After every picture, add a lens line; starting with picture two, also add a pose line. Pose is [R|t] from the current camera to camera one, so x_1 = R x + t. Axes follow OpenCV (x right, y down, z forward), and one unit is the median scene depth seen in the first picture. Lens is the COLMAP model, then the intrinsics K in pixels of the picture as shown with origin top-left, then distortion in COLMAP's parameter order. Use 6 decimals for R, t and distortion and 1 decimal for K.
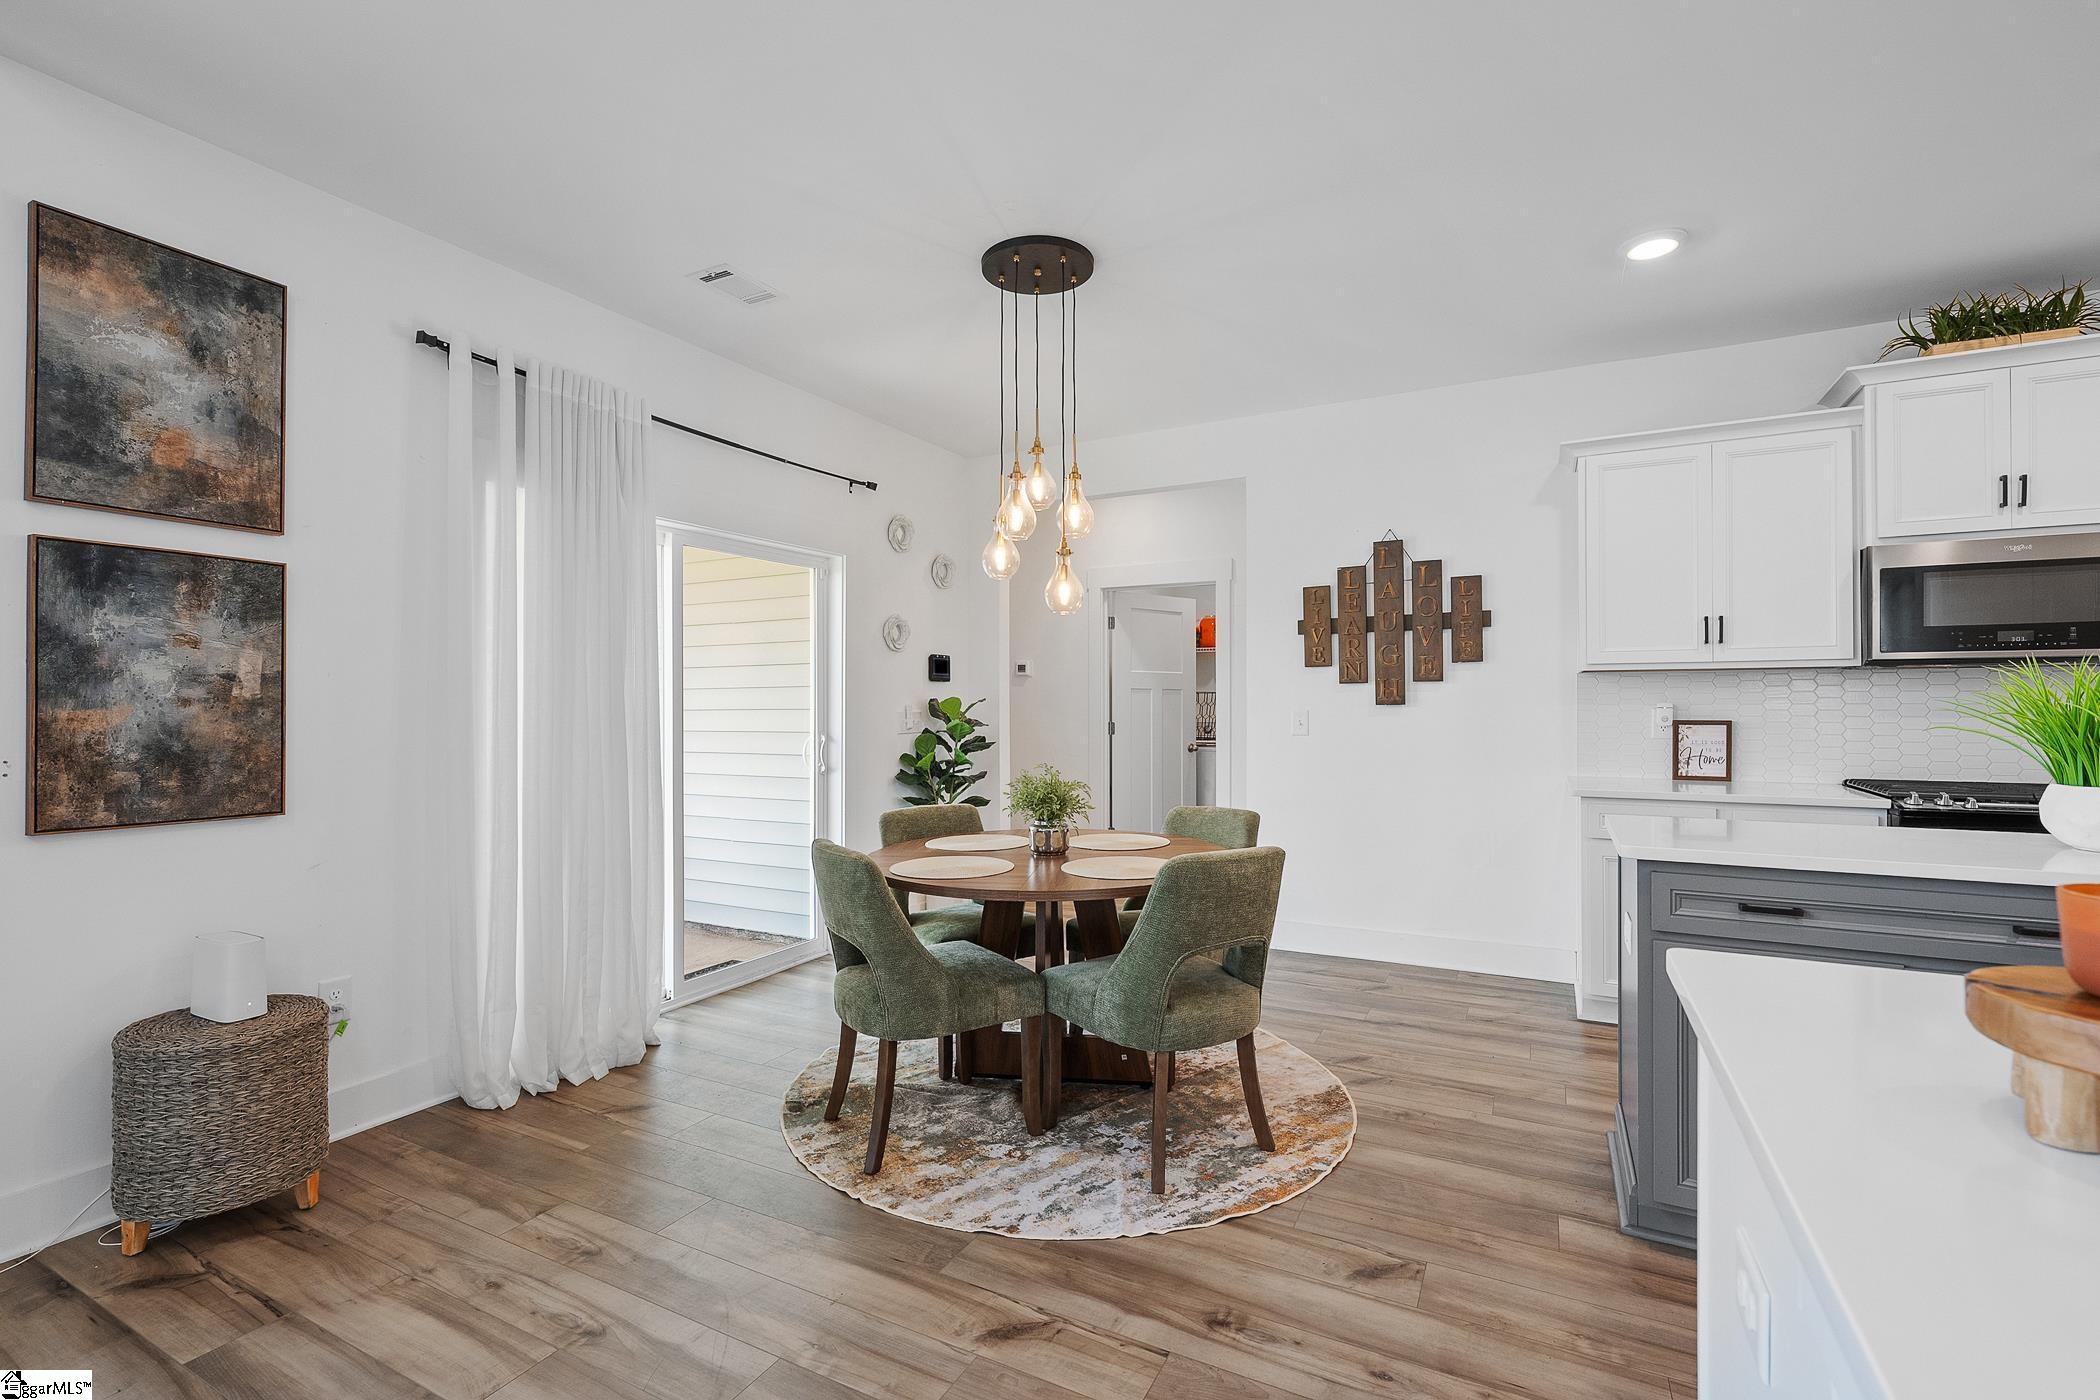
lens RADIAL K [[944.8, 0, 1040.1], [0, 944.8, 699.0], [0, 0, 1]] dist [-0.003499, 0.000132]
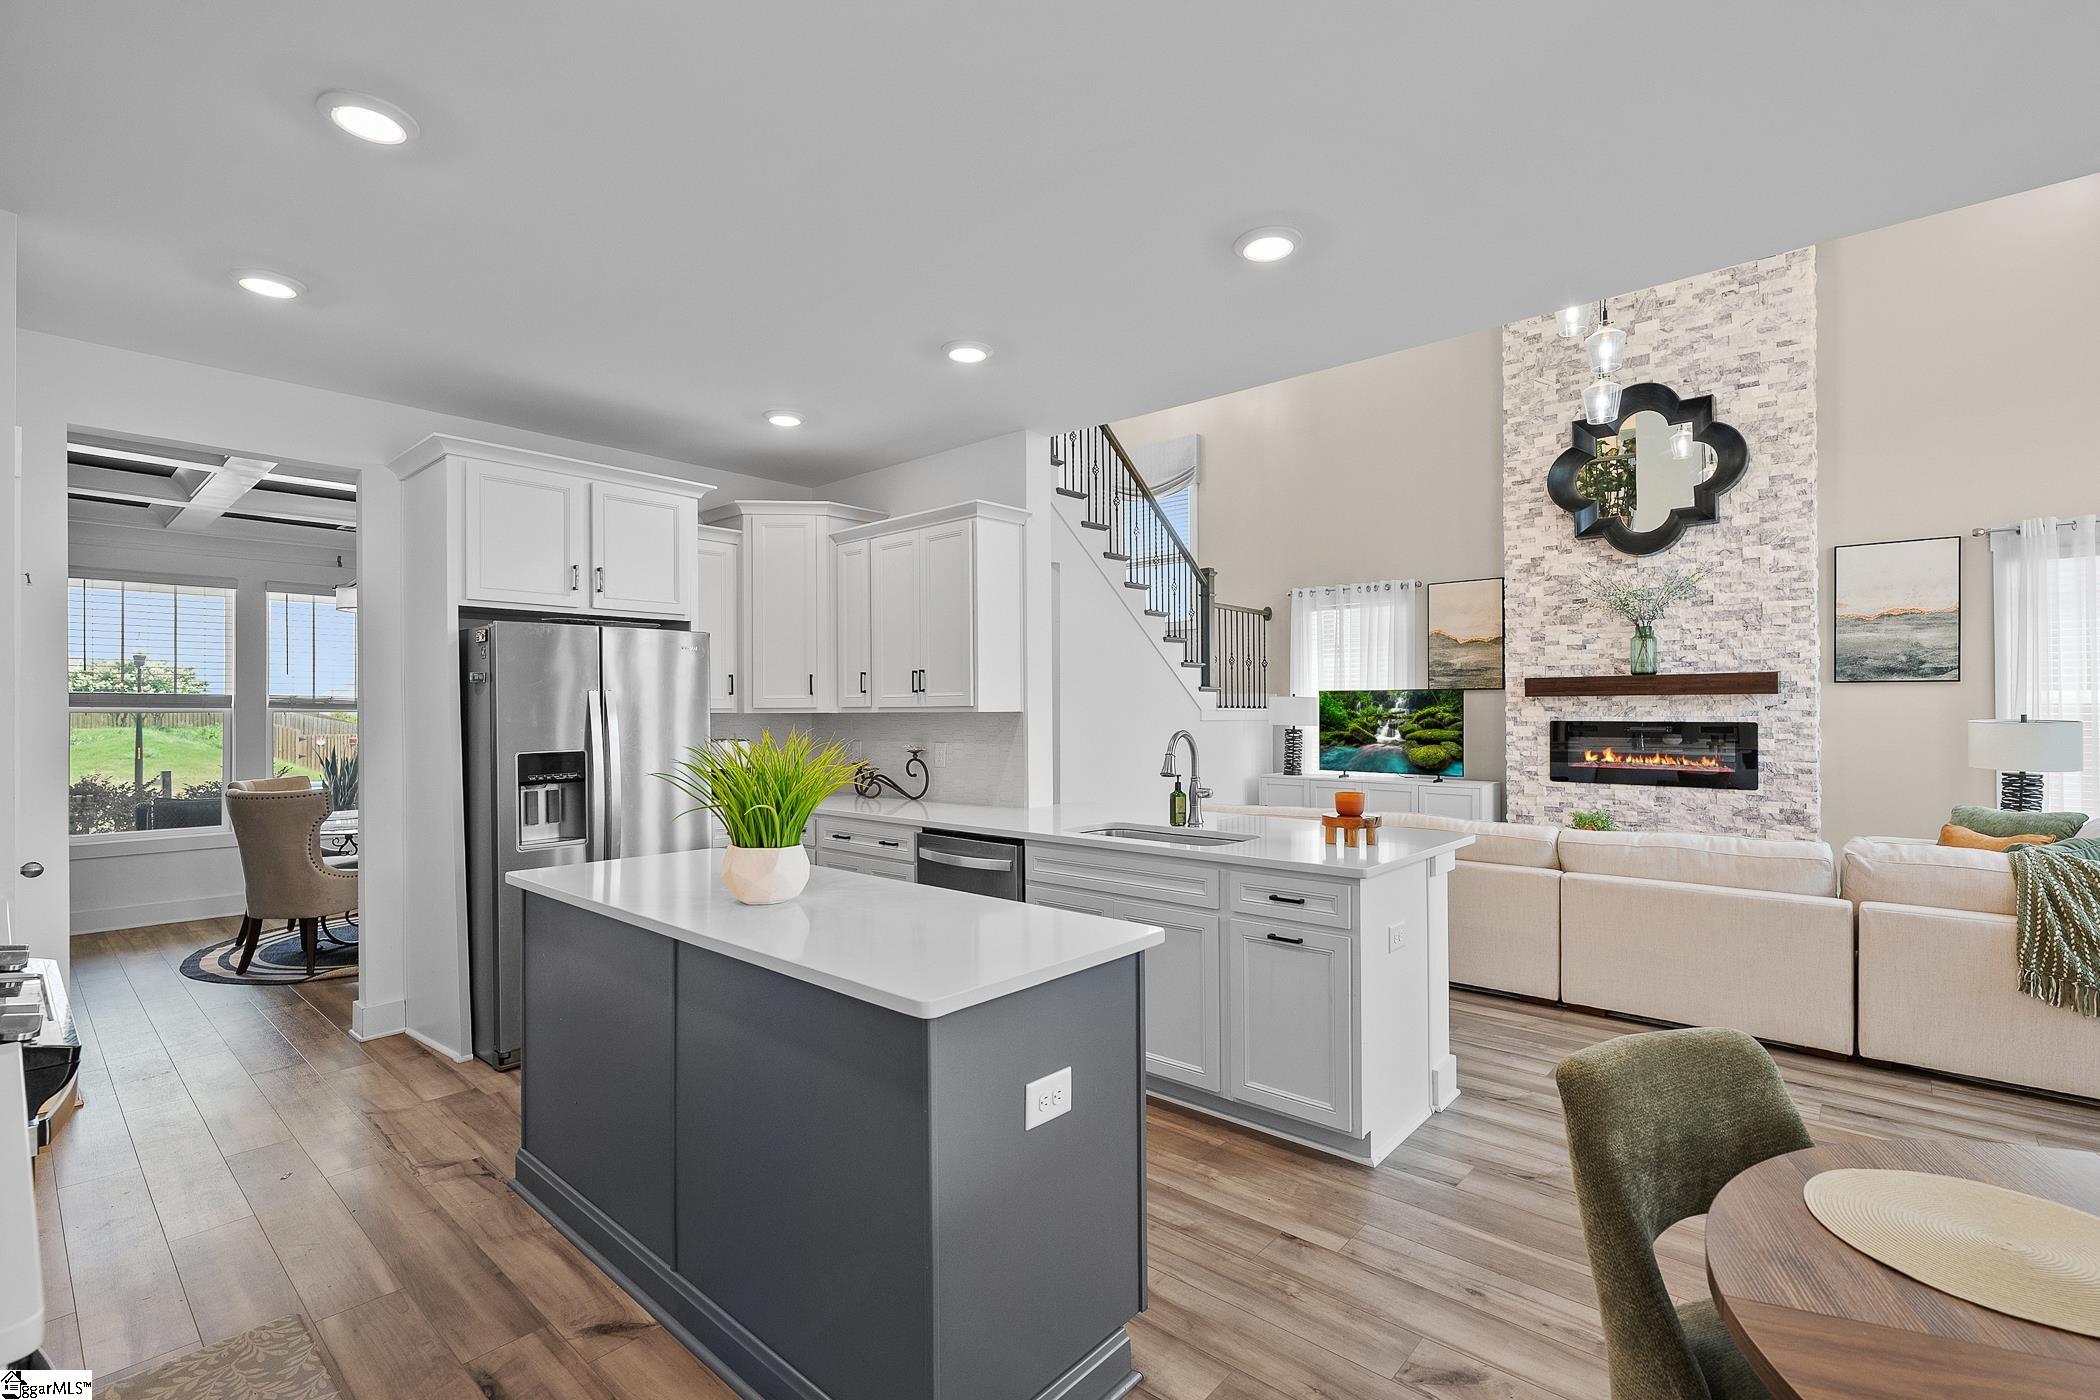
lens RADIAL K [[944.8, 0, 1033.6], [0, 944.8, 709.1], [0, 0, 1]] dist [-0.003499, 0.000132]
pose [[-0.970208, 0.009351, 0.242091, 0.452124], [0.006501, 0.999900, -0.012569, -0.050302], [-0.242185, -0.010621, -0.970172, 1.734295]]
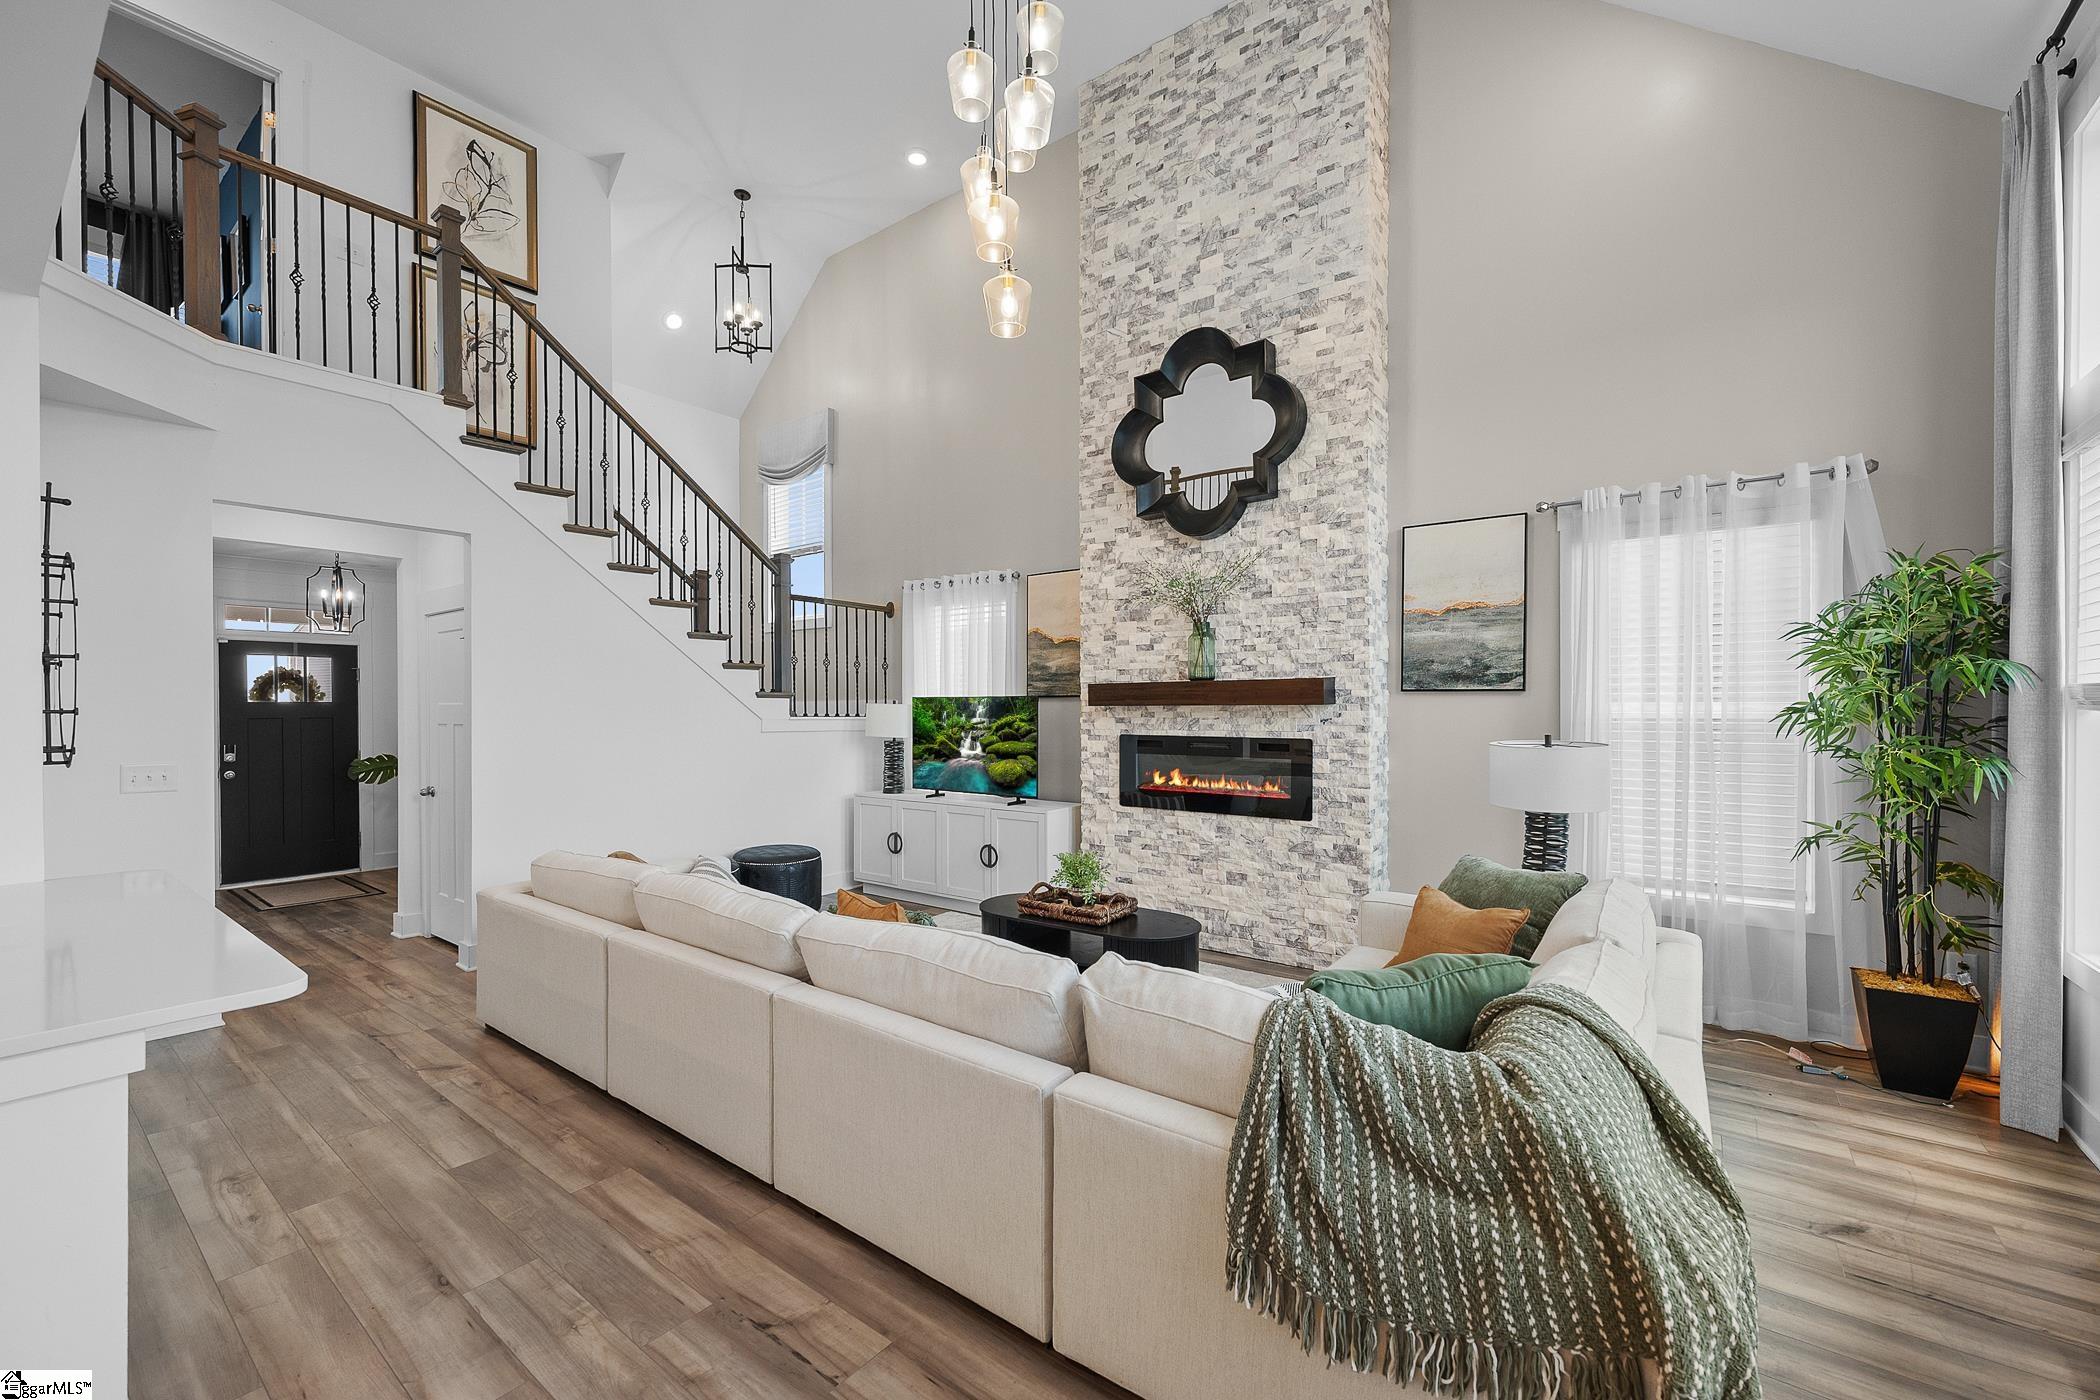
lens RADIAL K [[838.3, 0, 1048.3], [0, 838.3, 718.5], [0, 0, 1]] dist [-0.003966, -0.000751]
pose [[-0.985752, 0.004127, 0.168157, -0.587883], [0.004176, 0.999991, -0.000067, -0.082508], [-0.168156, 0.000636, -0.985760, 0.704861]]
